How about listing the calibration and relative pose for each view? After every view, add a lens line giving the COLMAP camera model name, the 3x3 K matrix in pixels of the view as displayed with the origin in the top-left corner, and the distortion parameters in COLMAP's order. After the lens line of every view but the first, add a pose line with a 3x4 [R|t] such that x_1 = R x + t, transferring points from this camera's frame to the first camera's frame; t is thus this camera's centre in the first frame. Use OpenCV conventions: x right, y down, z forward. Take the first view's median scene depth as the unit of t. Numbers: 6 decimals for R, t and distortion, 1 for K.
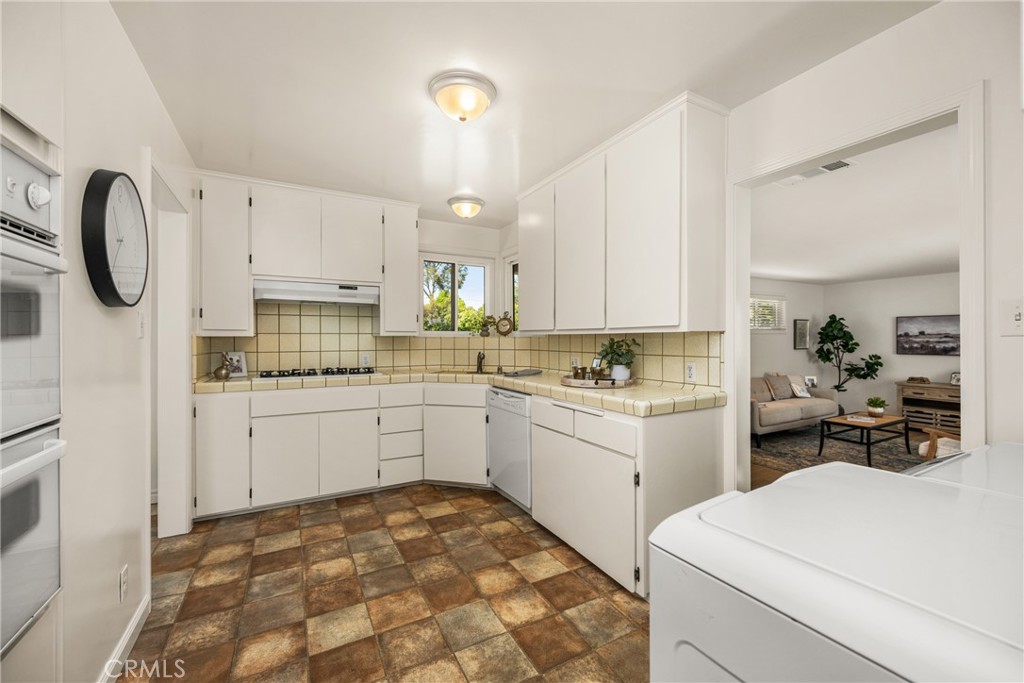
lens RADIAL K [[413.7, 0, 514.5], [0, 413.7, 337.4], [0, 0, 1]] dist [0.000026, 0.000088]
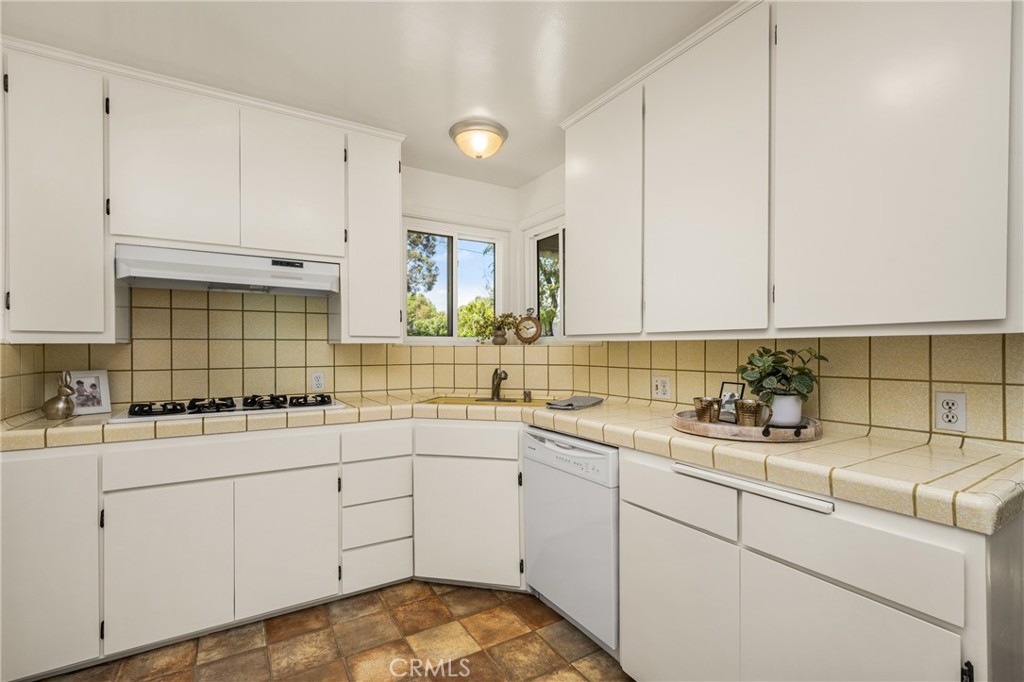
lens RADIAL K [[497.9, 0, 527.4], [0, 497.9, 350.7], [0, 0, 1]] dist [0.002764, 0.000801]
pose [[0.998770, 0.000215, 0.049586, -0.091543], [-0.000623, 0.999966, 0.008206, 0.001022], [-0.049582, -0.008226, 0.998736, 0.264494]]
